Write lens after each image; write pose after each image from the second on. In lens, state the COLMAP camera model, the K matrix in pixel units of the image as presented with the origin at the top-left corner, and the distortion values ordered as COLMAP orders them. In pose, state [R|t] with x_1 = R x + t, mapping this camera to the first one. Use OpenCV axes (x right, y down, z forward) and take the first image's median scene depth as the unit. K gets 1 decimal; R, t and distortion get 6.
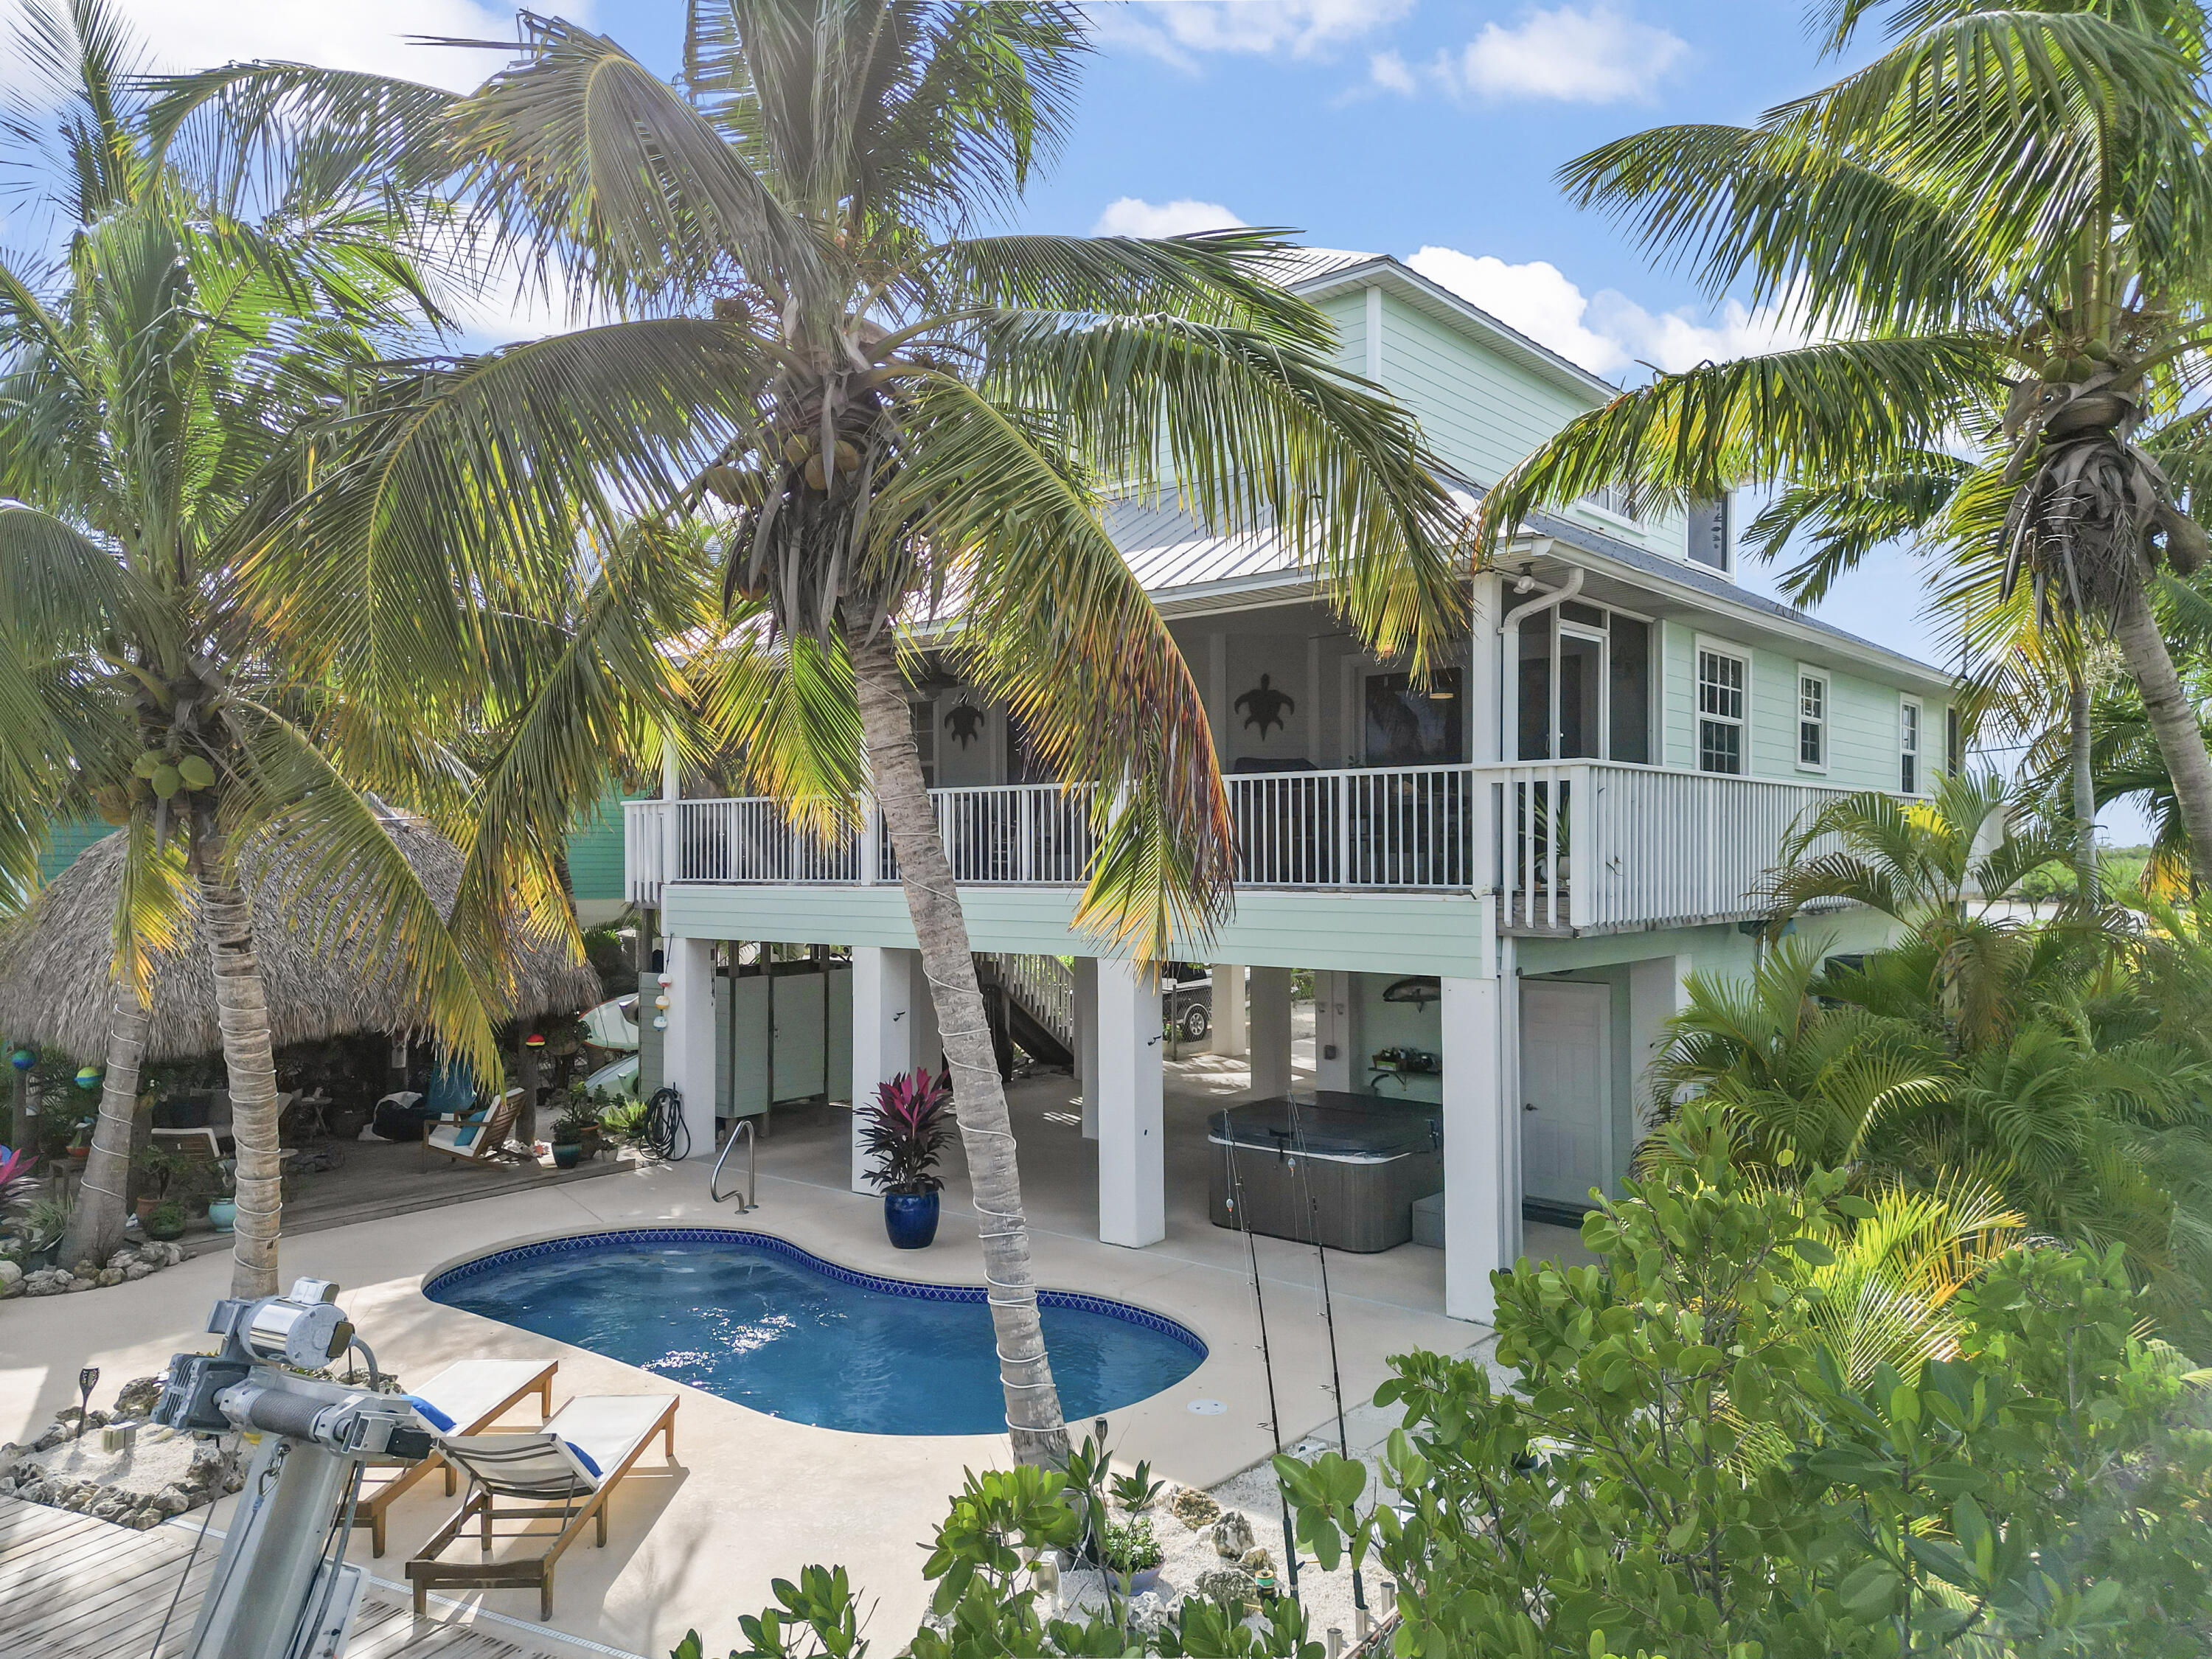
lens RADIAL K [[1525.3, 0, 1106.0], [0, 1525.3, 829.5], [0, 0, 1]] dist [0.002851, -0.000002]
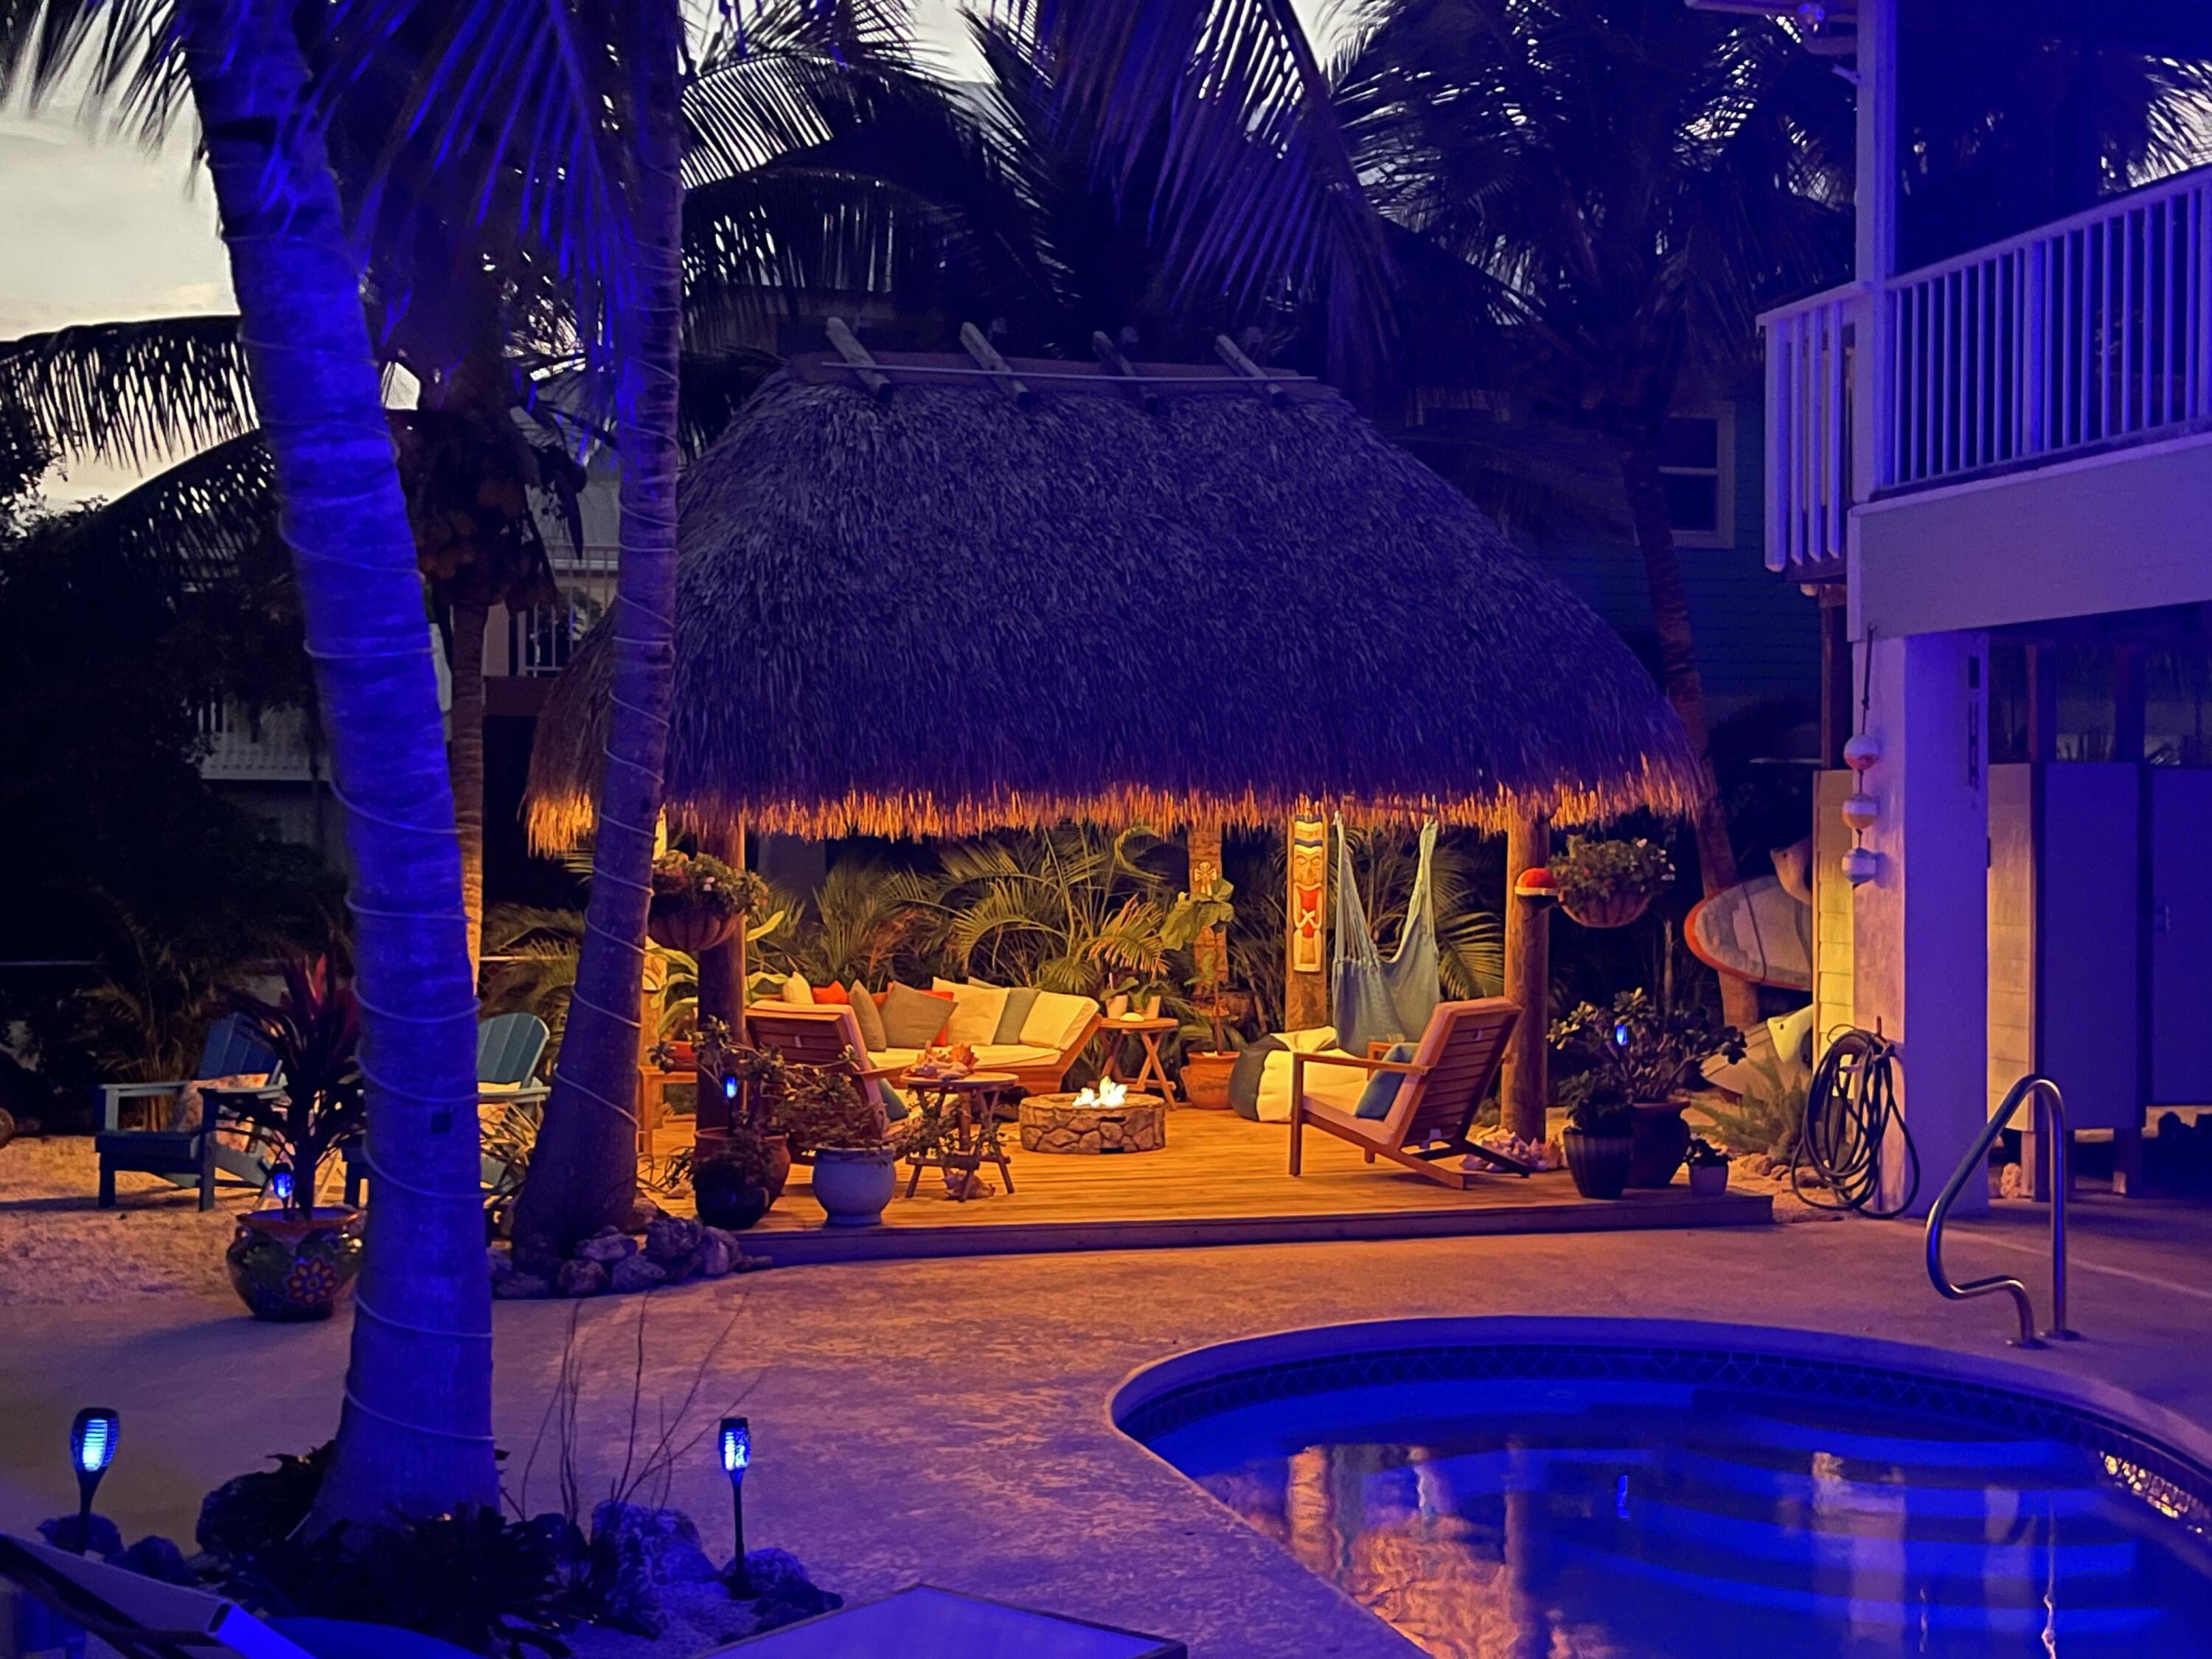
lens RADIAL K [[2614.1, 0, 1106.0], [0, 2614.1, 829.5], [0, 0, 1]] dist [0.010259, 0.001577]
pose [[0.820409, 0.007330, -0.571729, -0.065038], [-0.002614, 0.999955, 0.009069, 0.115372], [0.571770, -0.005946, 0.820392, 0.348069]]
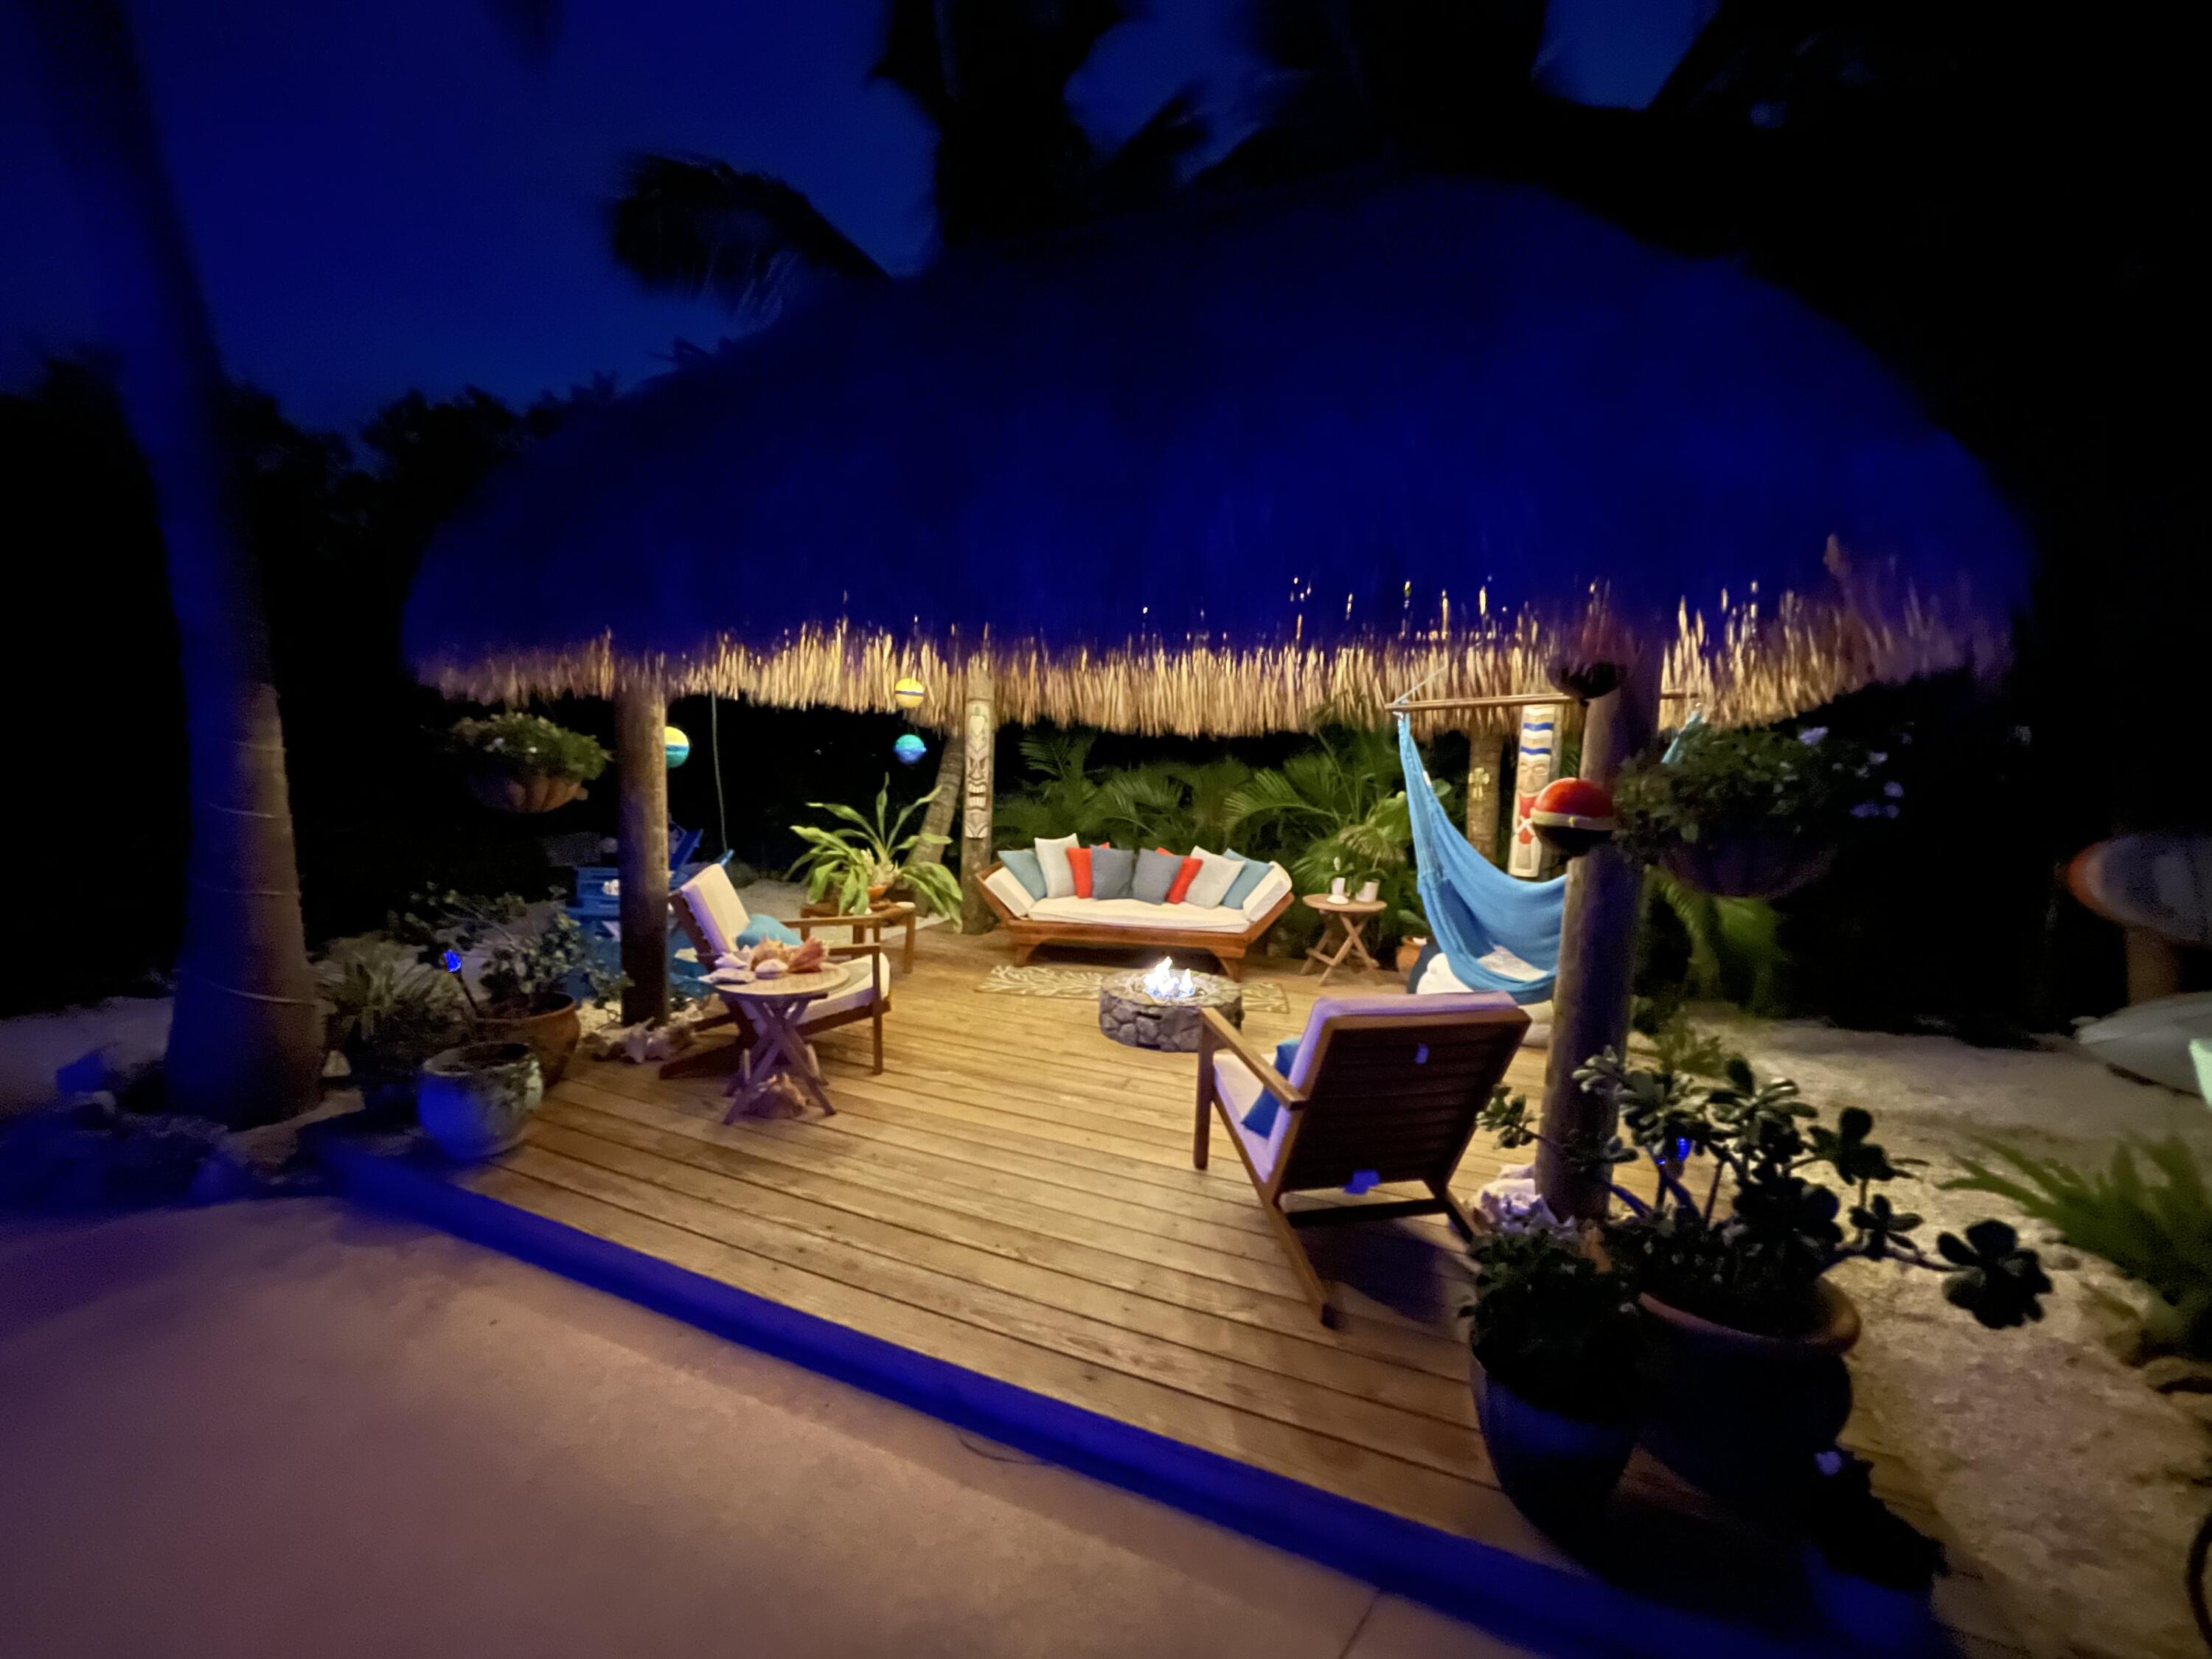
lens RADIAL K [[884.0, 0, 1106.0], [0, 884.0, 829.5], [0, 0, 1]] dist [-0.002544, -0.000298]
pose [[0.298657, 0.109102, -0.948104, -0.285160], [-0.034738, 0.994029, 0.103444, 0.129560], [0.953728, 0.002041, 0.300664, 0.928579]]
